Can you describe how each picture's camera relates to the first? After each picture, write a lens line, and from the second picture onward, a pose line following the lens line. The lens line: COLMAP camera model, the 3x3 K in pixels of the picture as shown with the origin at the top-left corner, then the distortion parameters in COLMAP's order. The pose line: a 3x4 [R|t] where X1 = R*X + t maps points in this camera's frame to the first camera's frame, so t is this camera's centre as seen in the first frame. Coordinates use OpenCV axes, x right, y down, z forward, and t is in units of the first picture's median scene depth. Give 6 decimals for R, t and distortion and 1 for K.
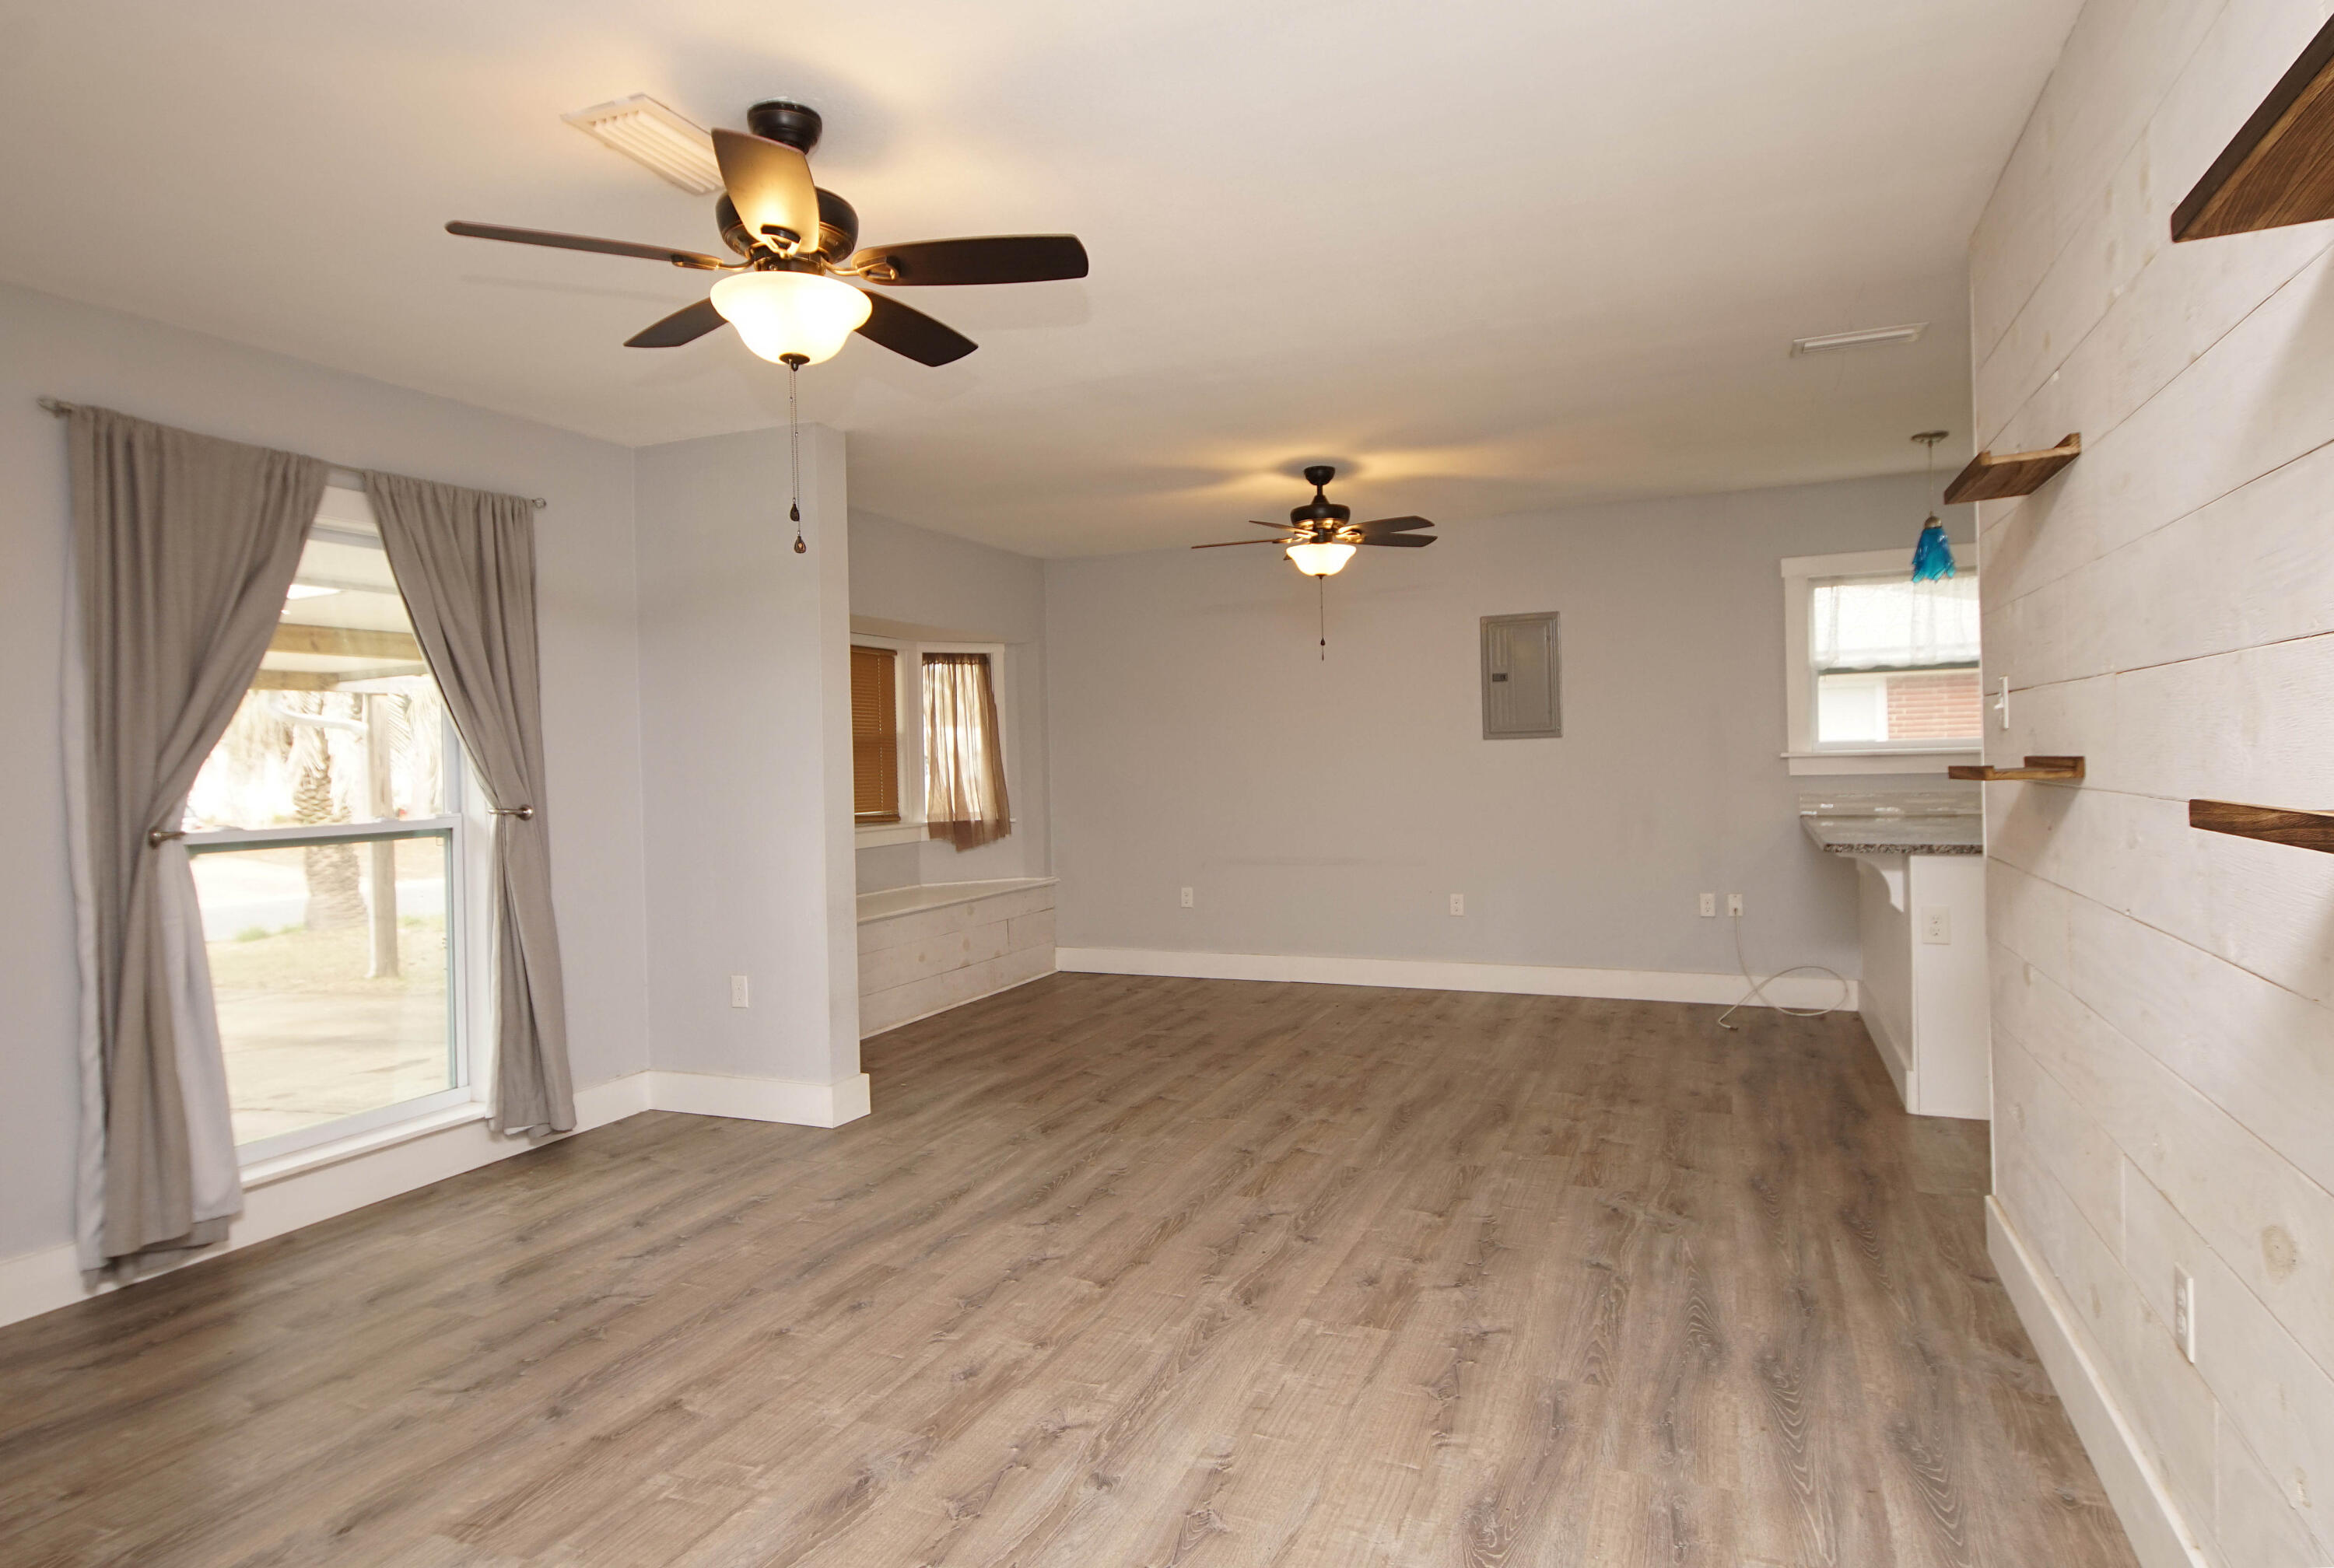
lens RADIAL K [[1308.7, 0, 1161.0], [0, 1308.7, 752.6], [0, 0, 1]] dist [0.040809, -0.037007]
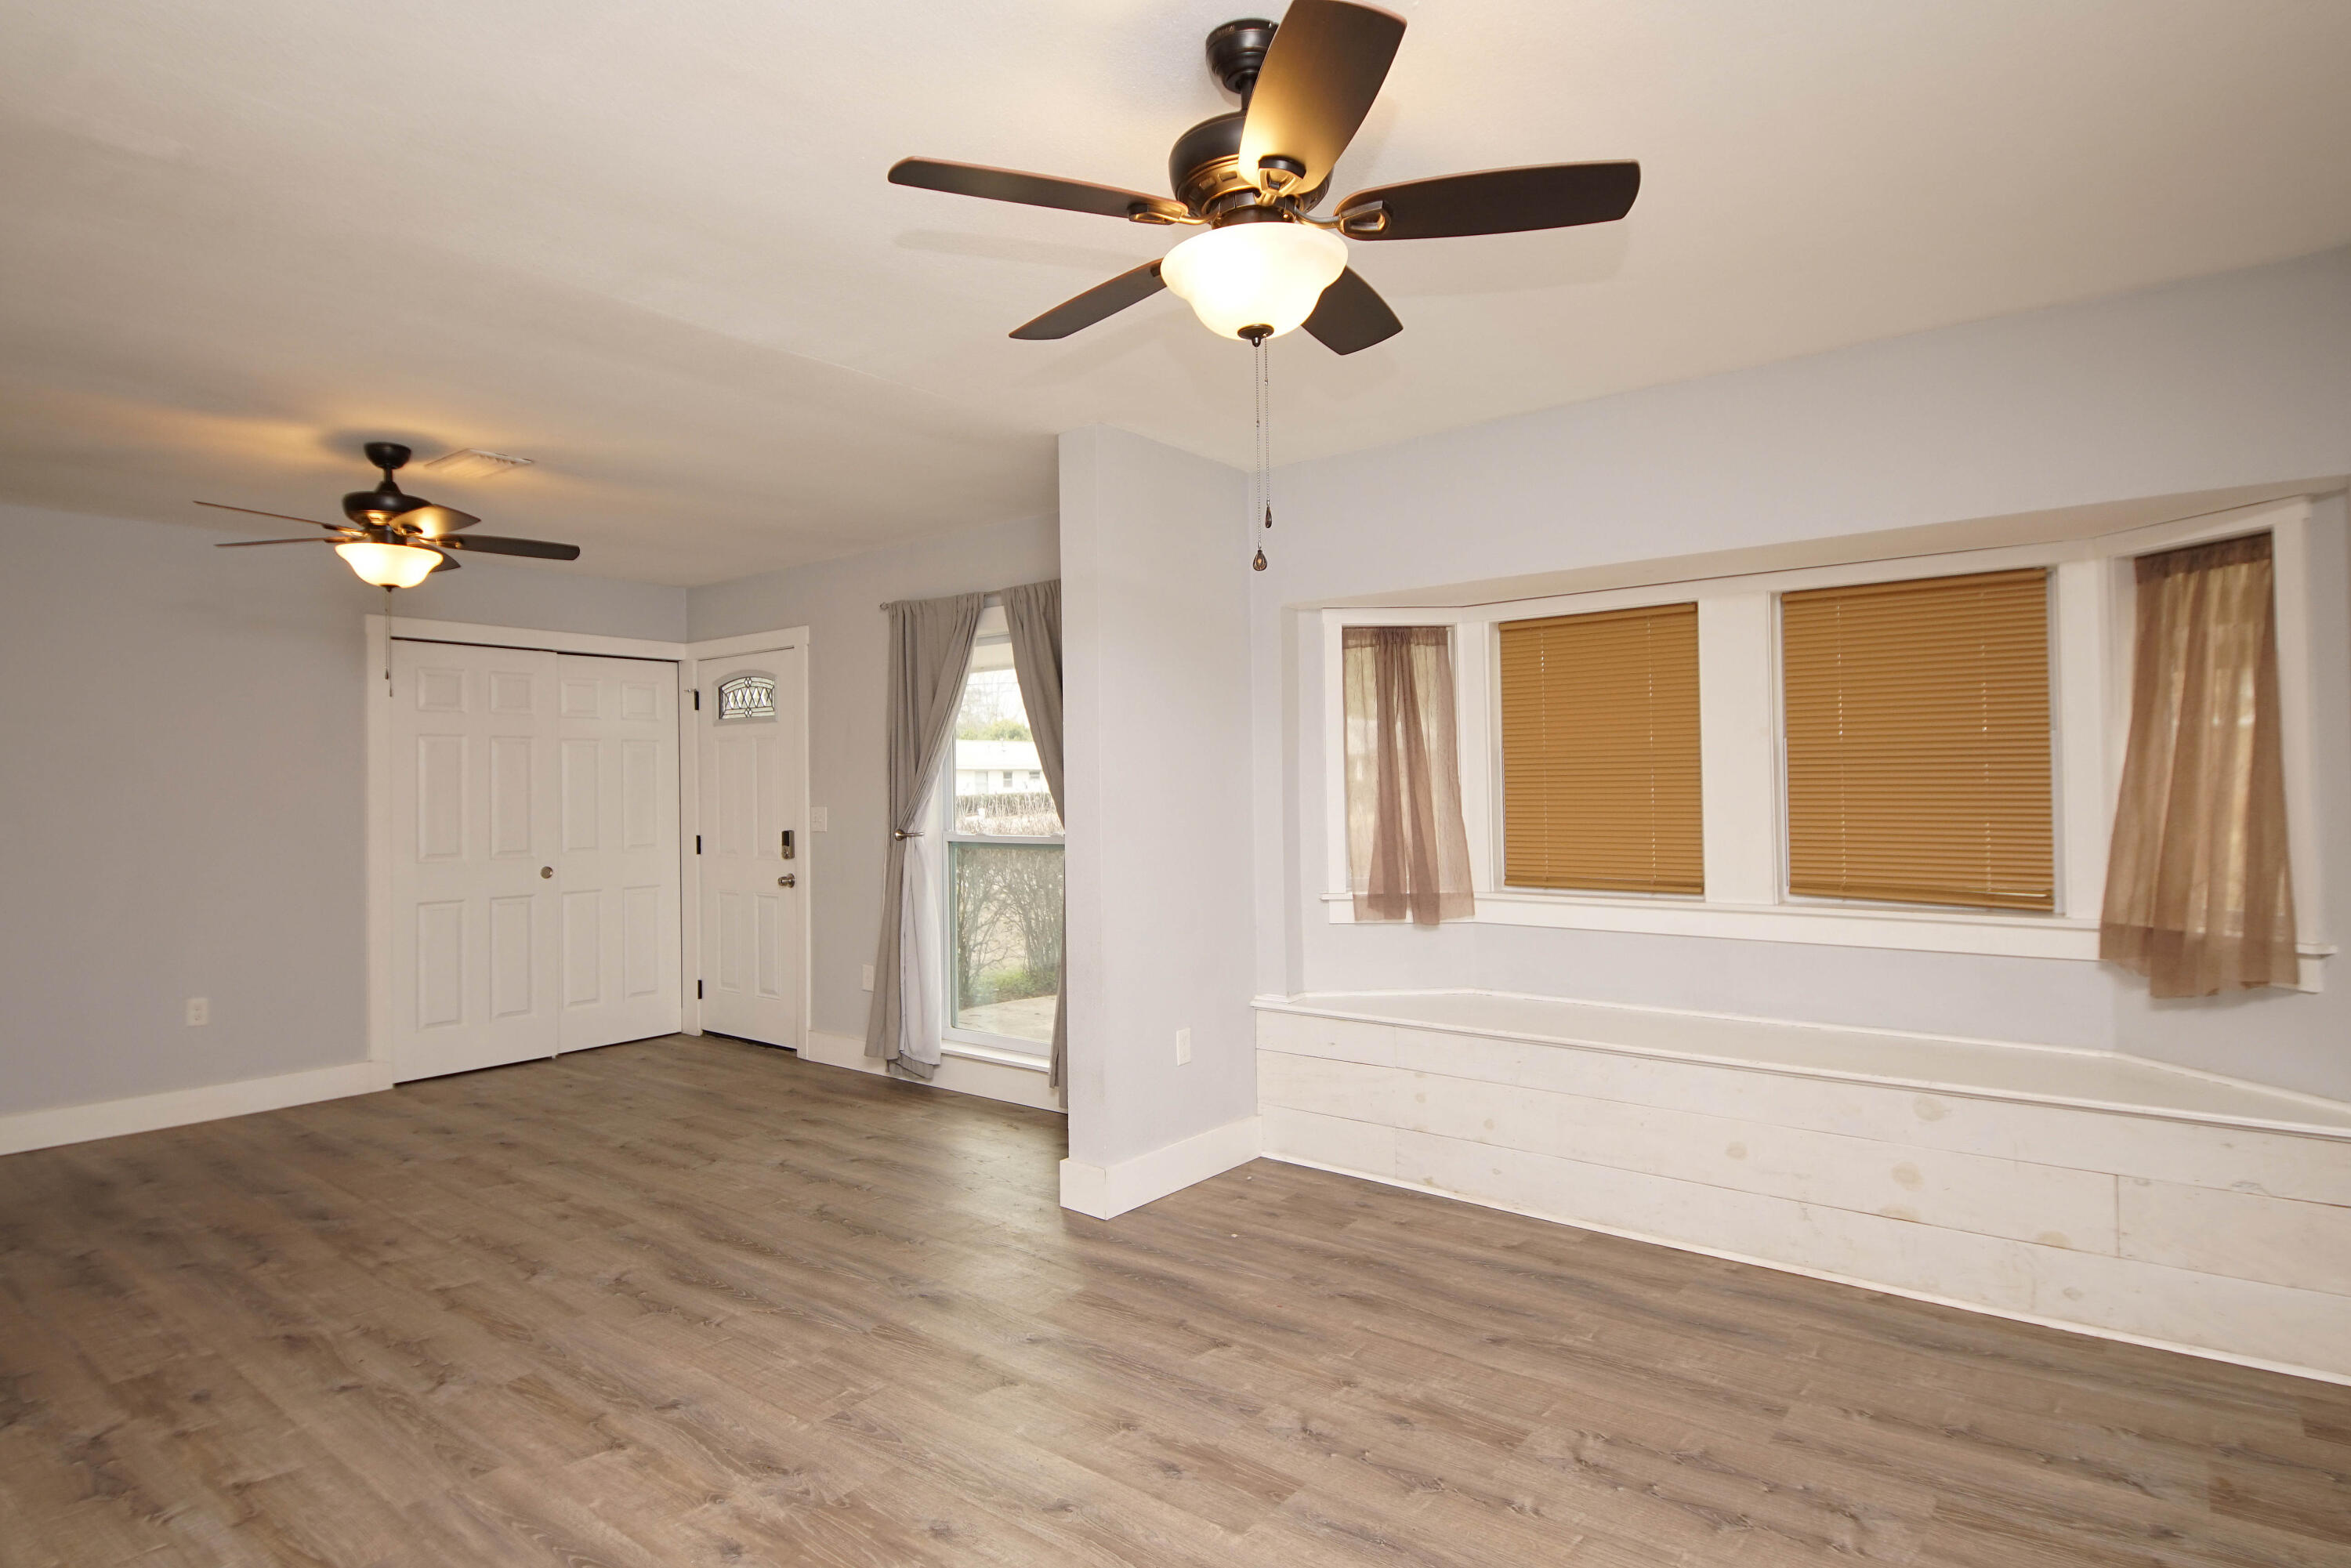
lens RADIAL K [[1259.0, 0, 1154.4], [0, 1259.0, 765.8], [0, 0, 1]] dist [0.041083, -0.035864]
pose [[-0.273170, 0.014634, -0.961855, 0.778107], [0.027373, 0.999598, 0.007435, -0.033957], [0.961576, -0.024298, -0.273460, 1.775567]]
